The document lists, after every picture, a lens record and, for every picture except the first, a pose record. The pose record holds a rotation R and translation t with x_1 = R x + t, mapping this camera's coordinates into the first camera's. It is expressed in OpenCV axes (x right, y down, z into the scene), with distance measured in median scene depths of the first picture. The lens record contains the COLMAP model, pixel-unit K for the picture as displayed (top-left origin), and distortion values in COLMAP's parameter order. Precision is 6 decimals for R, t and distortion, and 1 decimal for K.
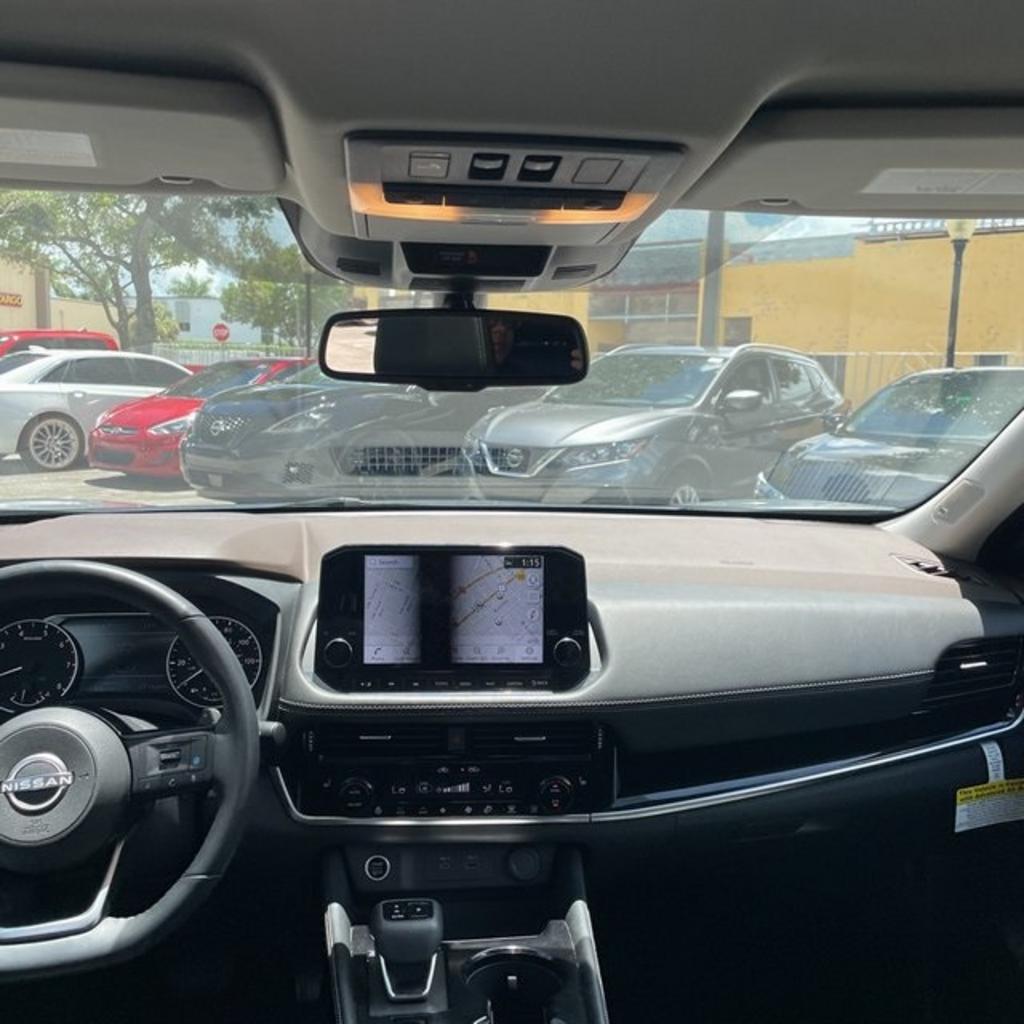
lens RADIAL K [[1046.4, 0, 507.7], [0, 1046.4, 505.3], [0, 0, 1]] dist [0.018595, 0.000000]
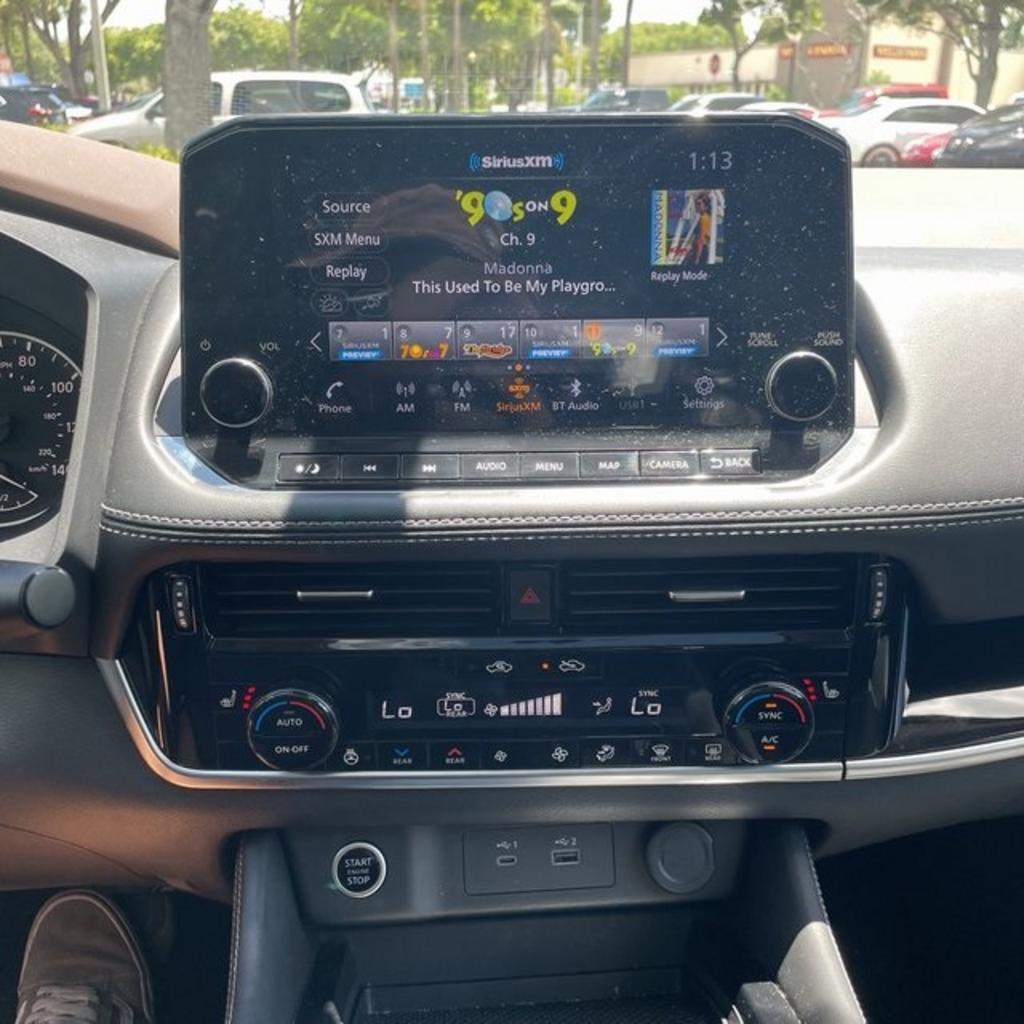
lens RADIAL K [[1046.4, 0, 514.1], [0, 1046.4, 510.8], [0, 0, 1]] dist [0.018595, 0.000000]
pose [[0.999172, -0.009944, -0.039447, -0.037918], [0.017008, 0.982961, 0.183027, 0.112207], [0.036955, -0.183547, 0.982316, 0.589947]]
